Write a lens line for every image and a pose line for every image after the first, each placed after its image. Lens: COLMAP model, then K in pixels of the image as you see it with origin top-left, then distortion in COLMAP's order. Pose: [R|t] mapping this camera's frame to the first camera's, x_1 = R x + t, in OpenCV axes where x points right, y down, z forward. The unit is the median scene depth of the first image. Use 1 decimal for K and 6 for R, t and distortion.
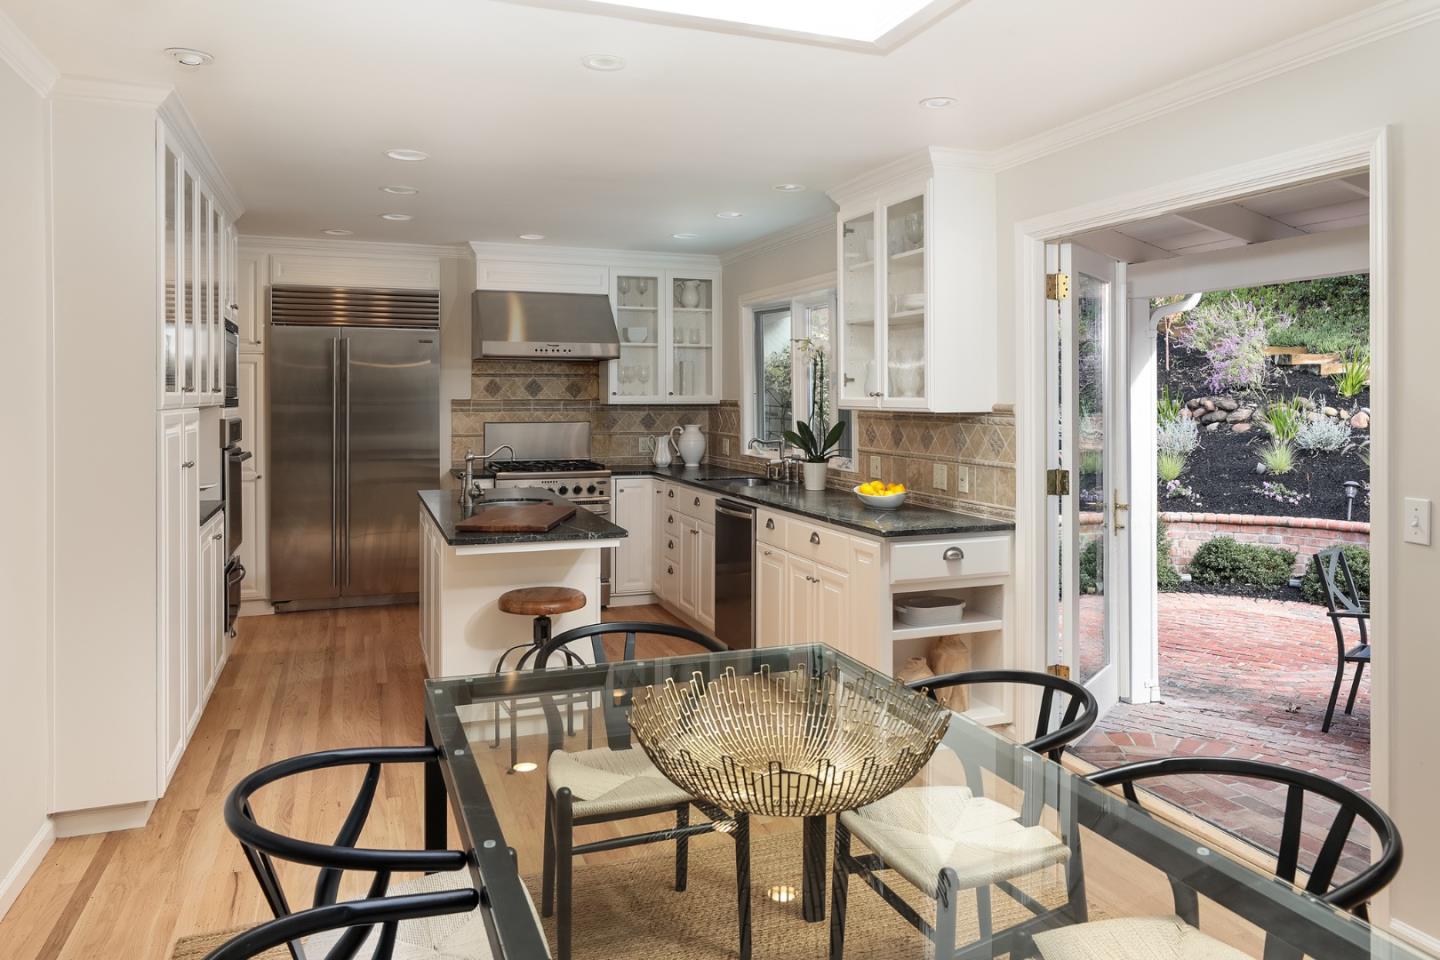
lens RADIAL K [[1001.0, 0, 739.4], [0, 1001.0, 393.5], [0, 0, 1]] dist [-0.007921, 0.000805]
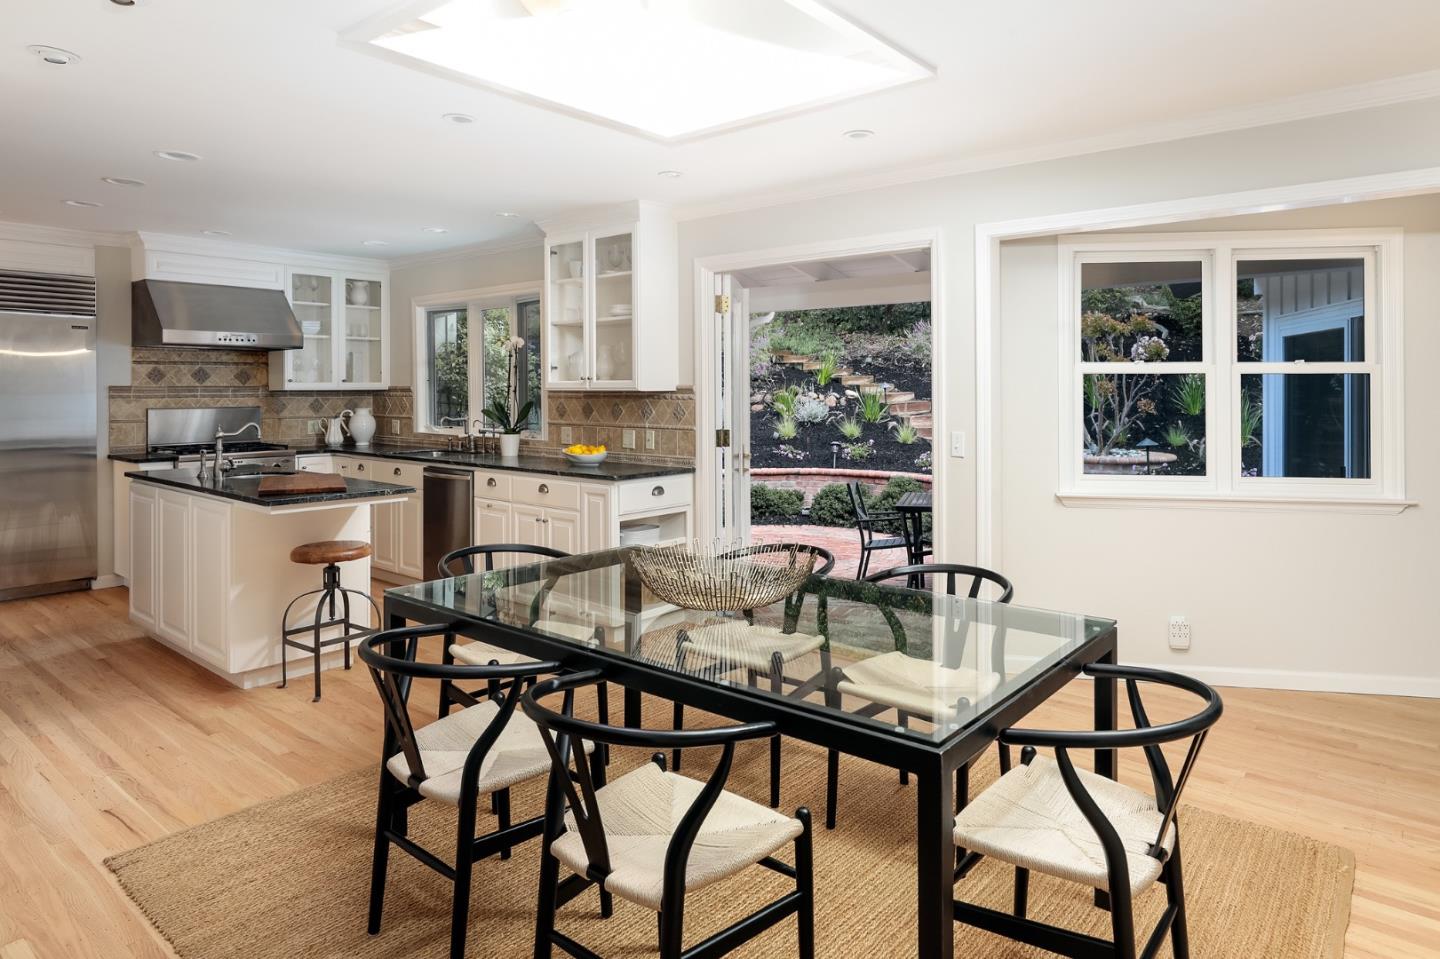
lens RADIAL K [[882.2, 0, 722.9], [0, 882.2, 387.4], [0, 0, 1]] dist [-0.000130, 0.002205]
pose [[0.881471, -0.001305, 0.472236, -0.161667], [0.001560, 0.999999, -0.000148, 0.008301], [-0.472235, 0.000867, 0.881472, -0.076408]]
